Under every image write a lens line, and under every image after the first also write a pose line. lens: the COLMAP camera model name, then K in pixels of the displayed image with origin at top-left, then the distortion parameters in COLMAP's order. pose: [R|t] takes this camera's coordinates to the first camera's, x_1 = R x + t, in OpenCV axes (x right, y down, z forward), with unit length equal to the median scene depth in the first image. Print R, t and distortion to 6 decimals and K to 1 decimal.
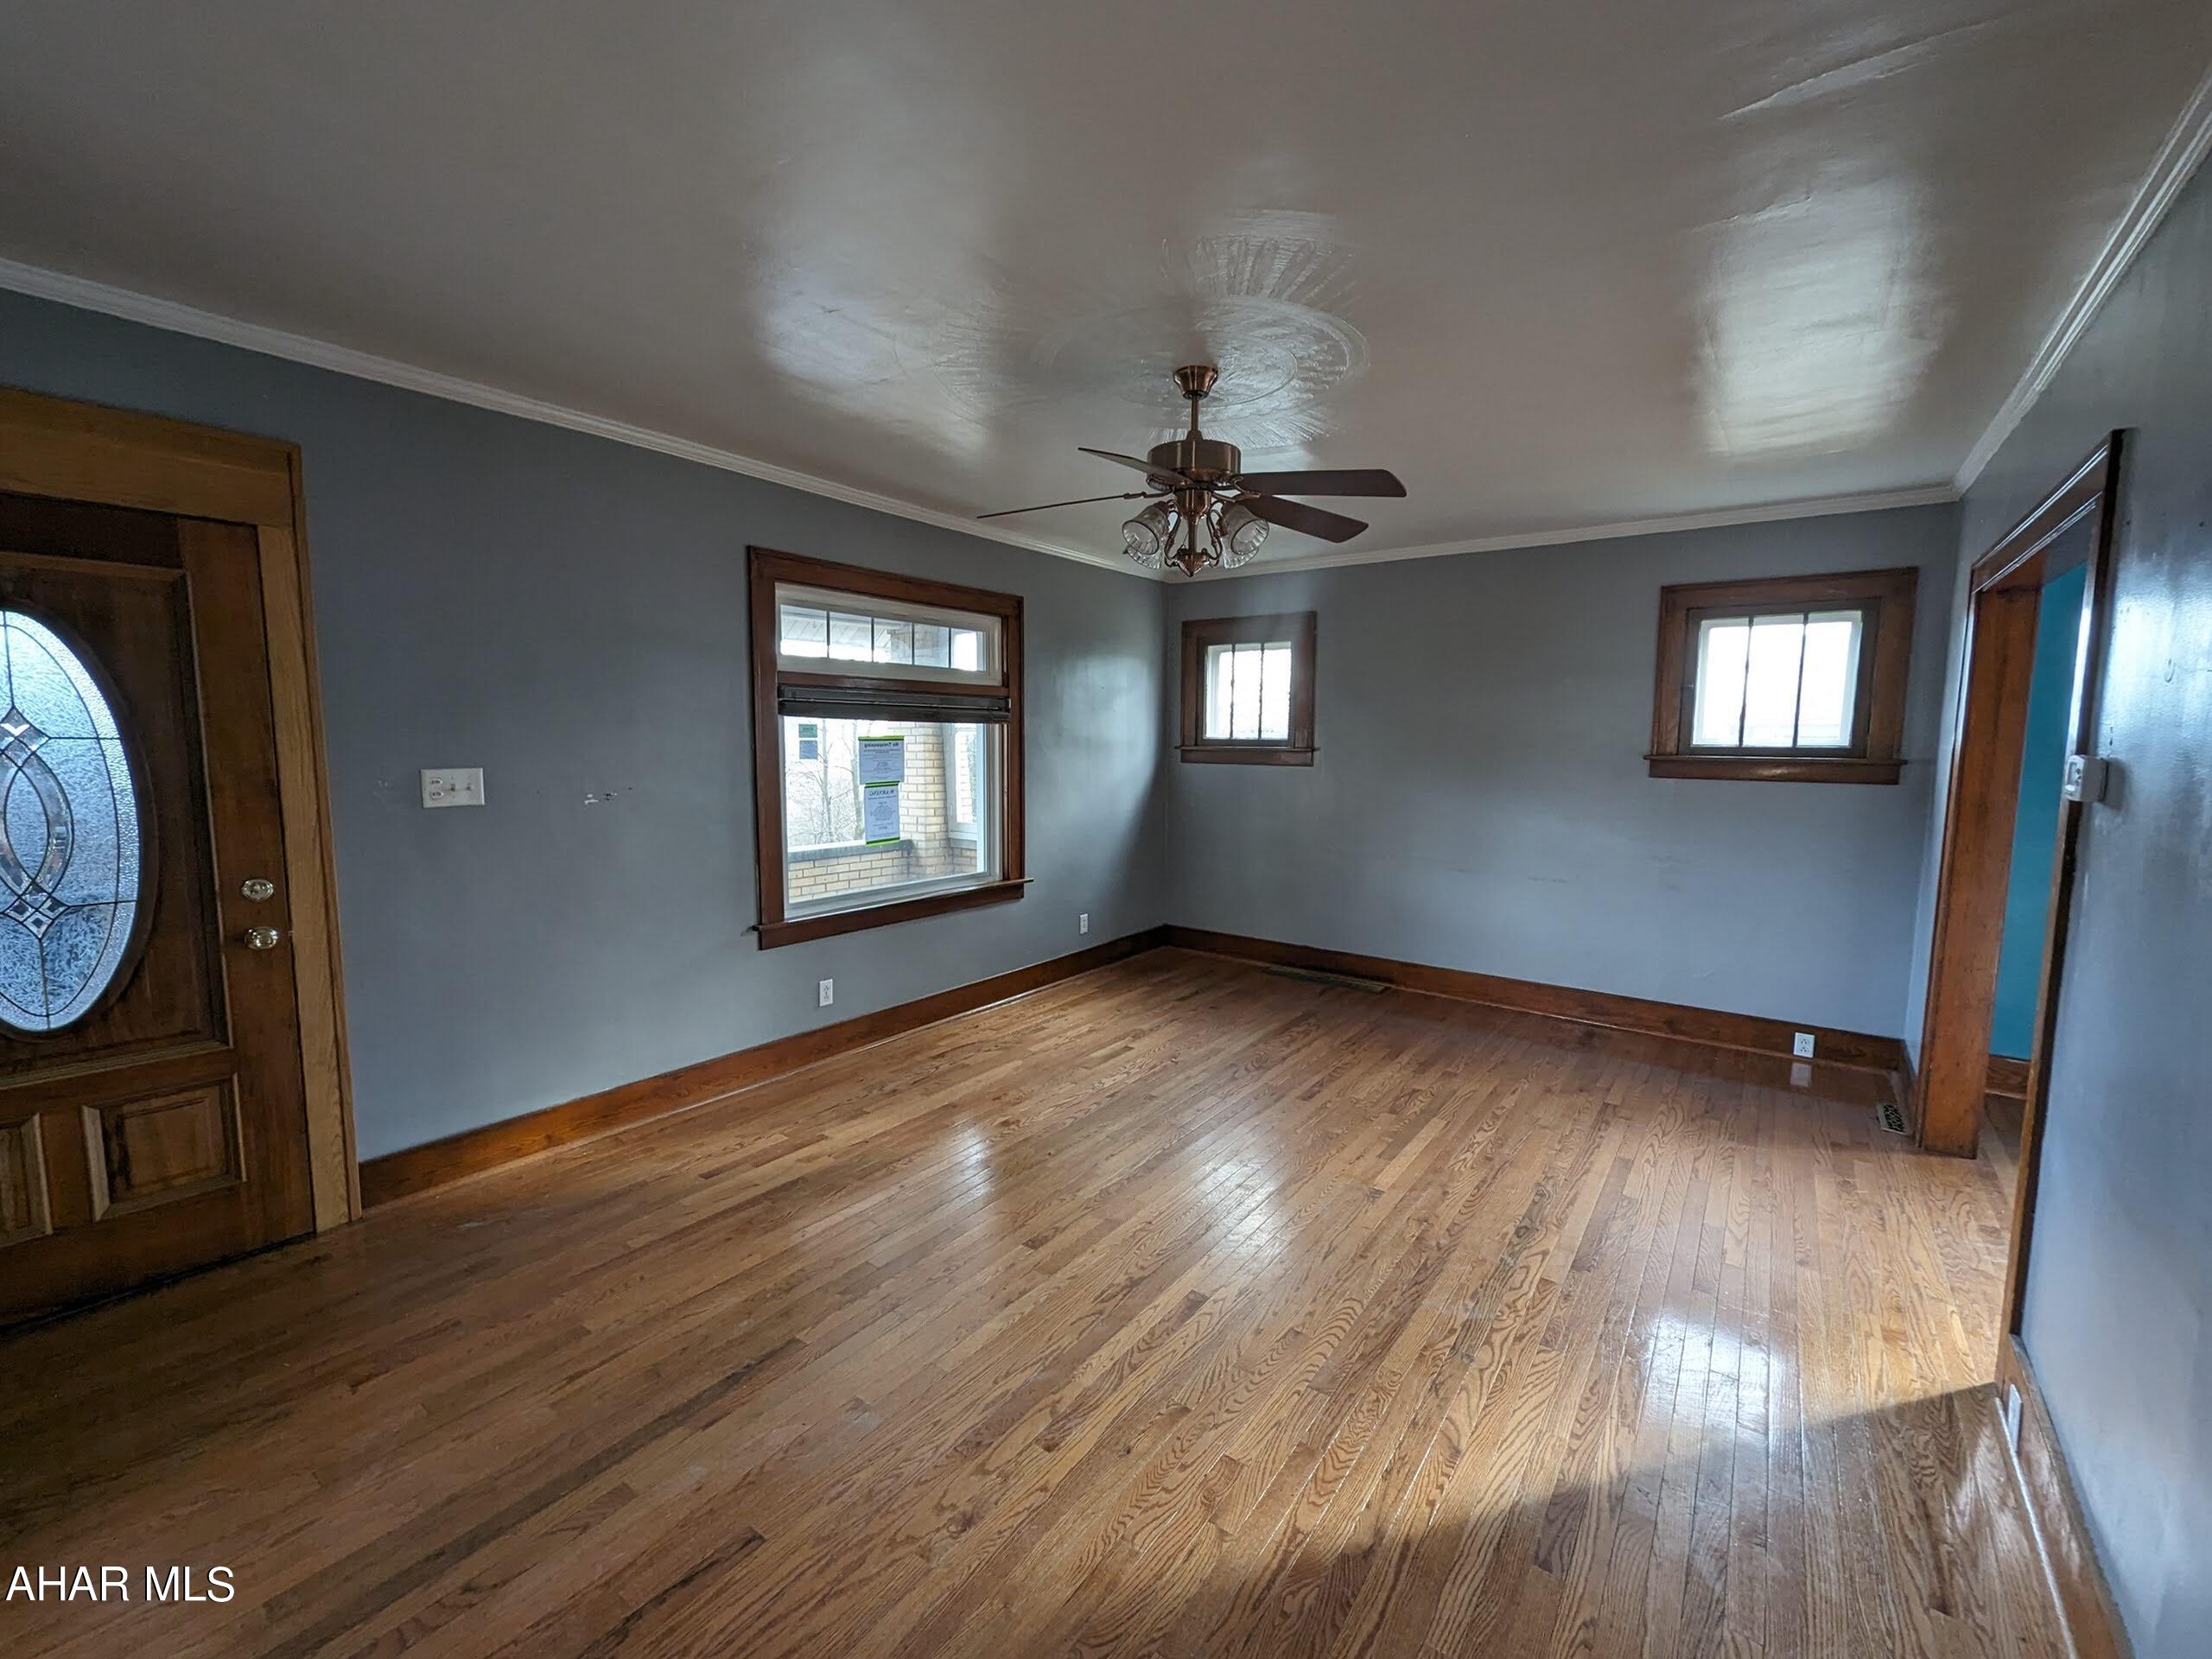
lens RADIAL K [[917.5, 0, 1106.0], [0, 917.5, 829.5], [0, 0, 1]] dist [0.004658, -0.001422]
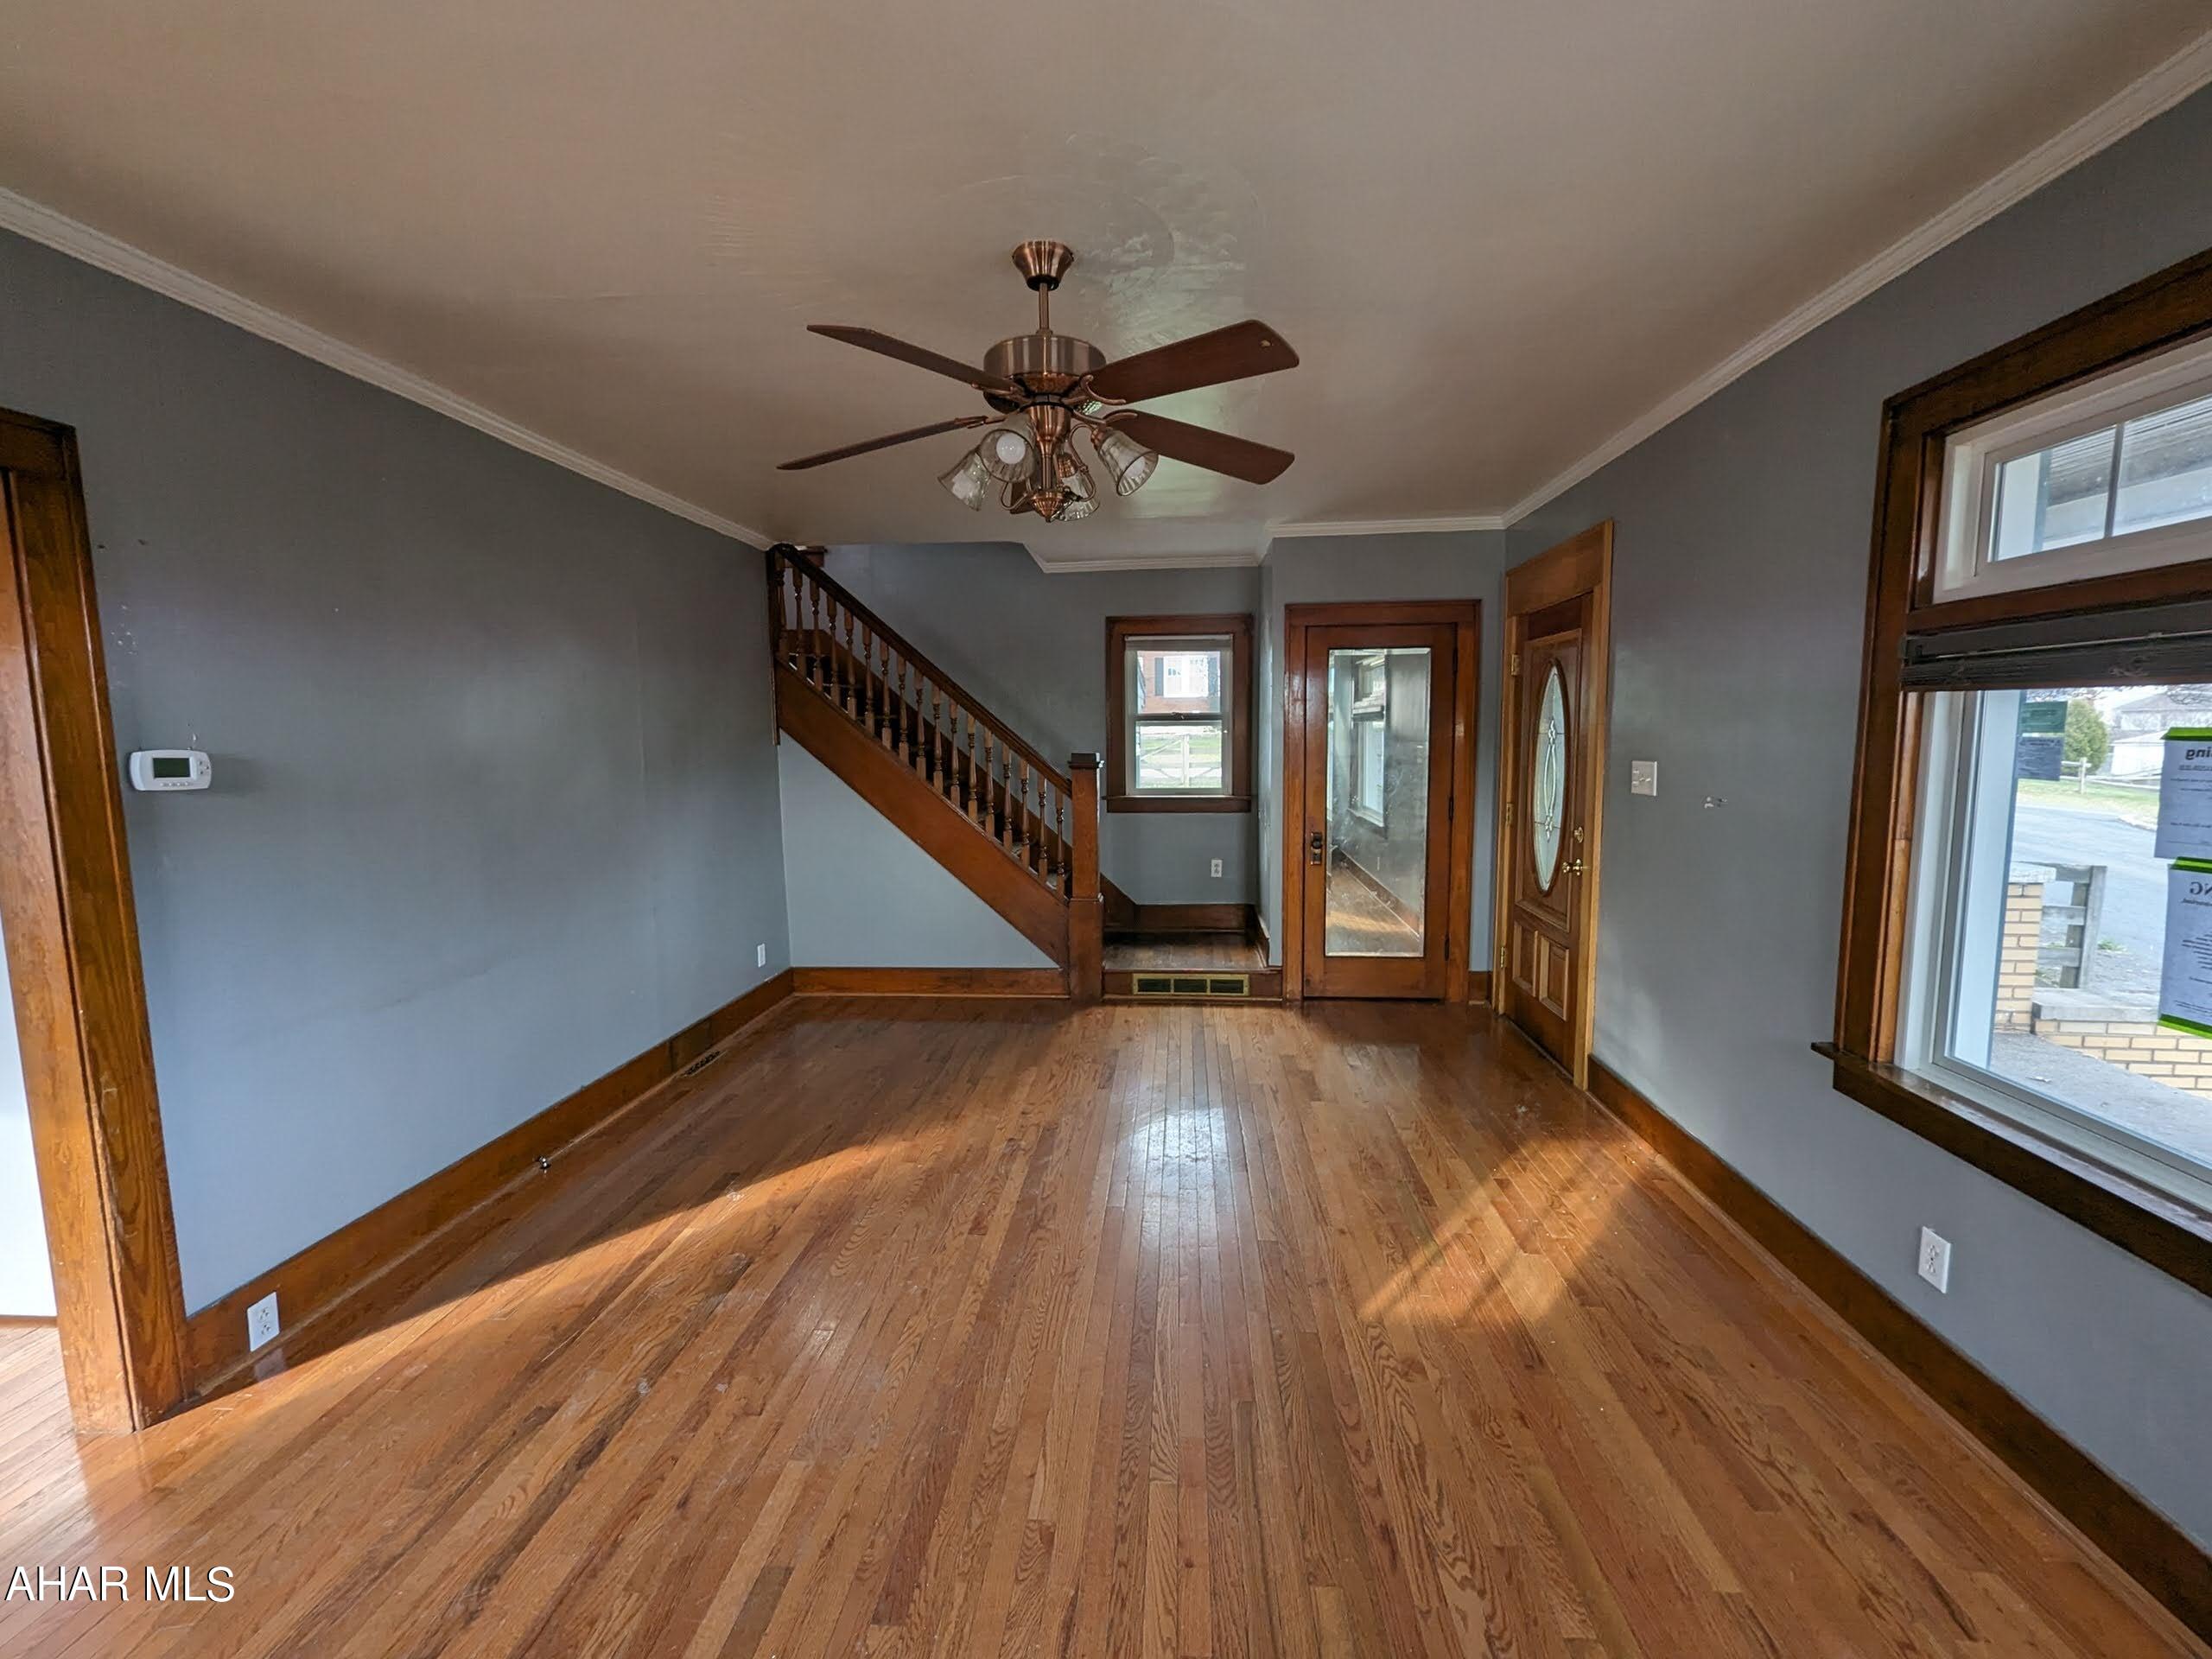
lens RADIAL K [[917.5, 0, 1106.0], [0, 917.5, 829.5], [0, 0, 1]] dist [0.004658, -0.001422]
pose [[-0.852889, 0.055676, -0.519114, 0.419619], [-0.049443, 0.981216, 0.186470, -0.154968], [0.519745, 0.184705, -0.834116, 1.551926]]
